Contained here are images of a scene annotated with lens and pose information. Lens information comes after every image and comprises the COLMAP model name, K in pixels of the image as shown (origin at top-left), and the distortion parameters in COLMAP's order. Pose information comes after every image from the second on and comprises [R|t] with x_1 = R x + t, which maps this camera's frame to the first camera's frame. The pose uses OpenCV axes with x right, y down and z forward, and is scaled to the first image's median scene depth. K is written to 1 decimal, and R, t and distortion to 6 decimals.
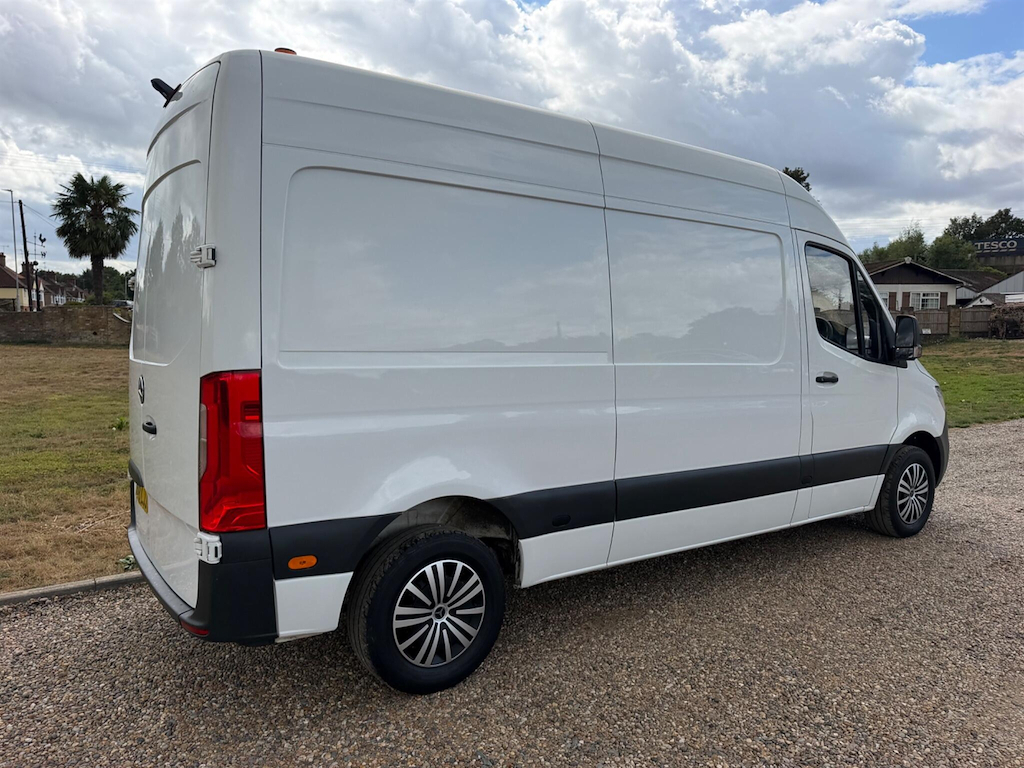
lens RADIAL K [[724.4, 0, 512.0], [0, 724.4, 384.0], [0, 0, 1]] dist [0.066246, -0.060163]
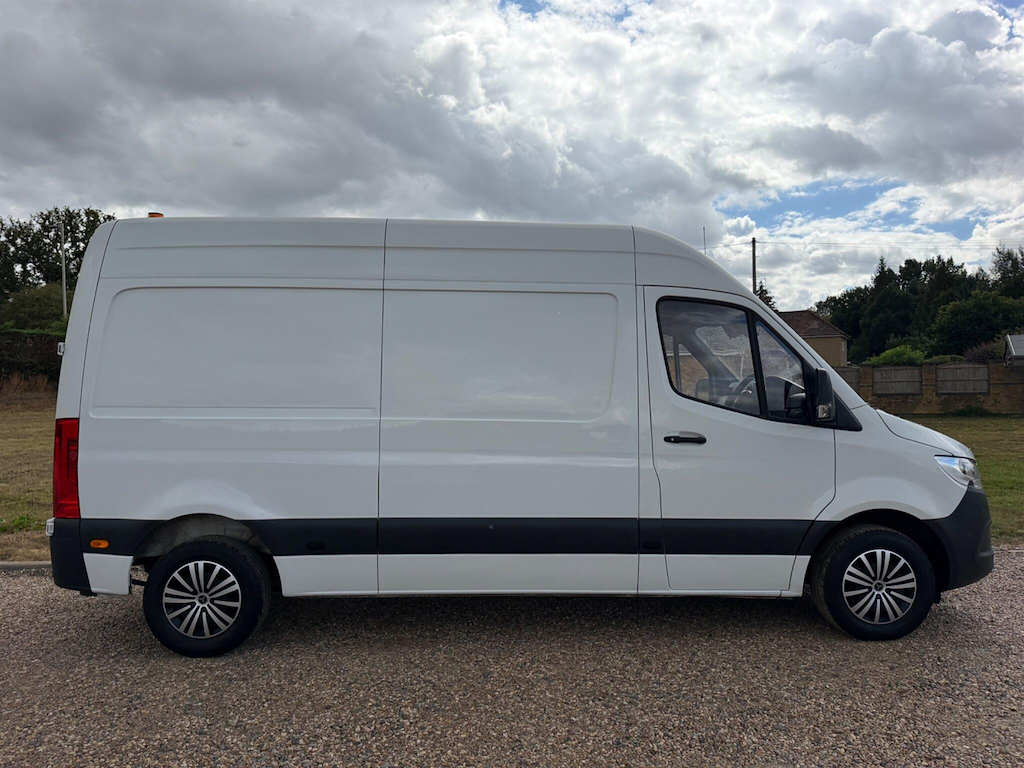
lens RADIAL K [[722.8, 0, 512.0], [0, 722.8, 384.0], [0, 0, 1]] dist [0.065212, -0.123193]
pose [[0.830345, -0.015415, -0.557037, 1.121713], [-0.028761, 0.997100, -0.070465, -0.009057], [0.556507, 0.074531, 0.827493, 0.157538]]
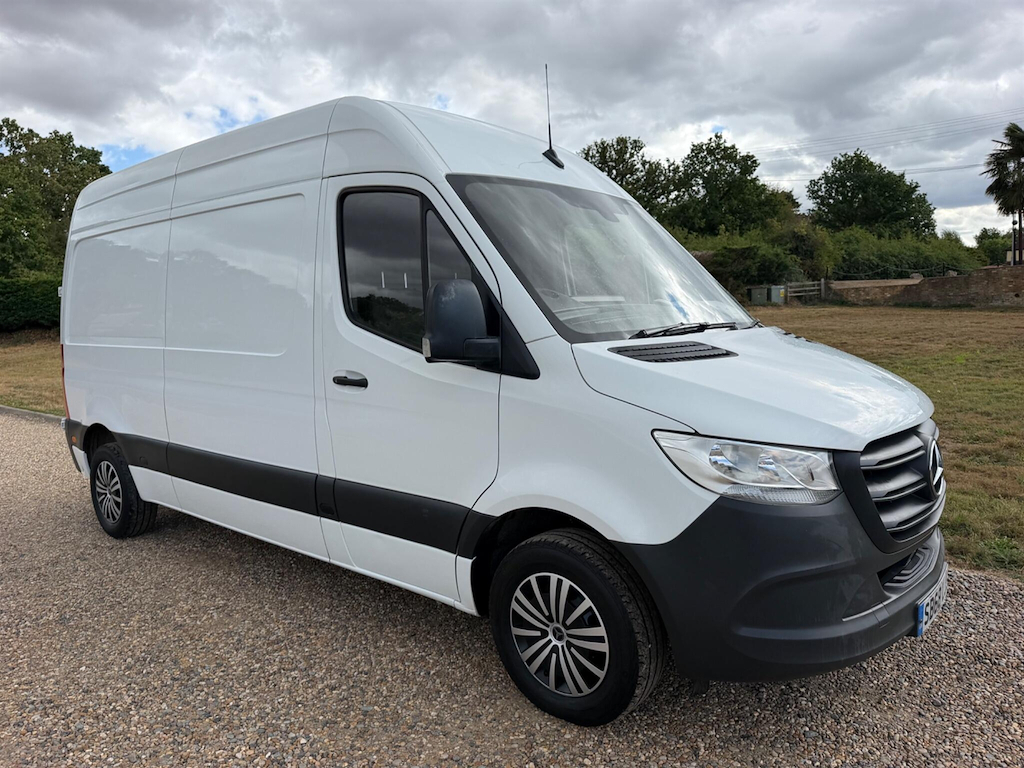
lens RADIAL K [[724.4, 0, 512.0], [0, 724.4, 384.0], [0, 0, 1]] dist [0.066246, -0.060163]
pose [[0.242286, 0.084733, -0.966498, 1.696949], [-0.031950, 0.996335, 0.079340, -0.095723], [0.969679, 0.011657, 0.244105, 1.442967]]
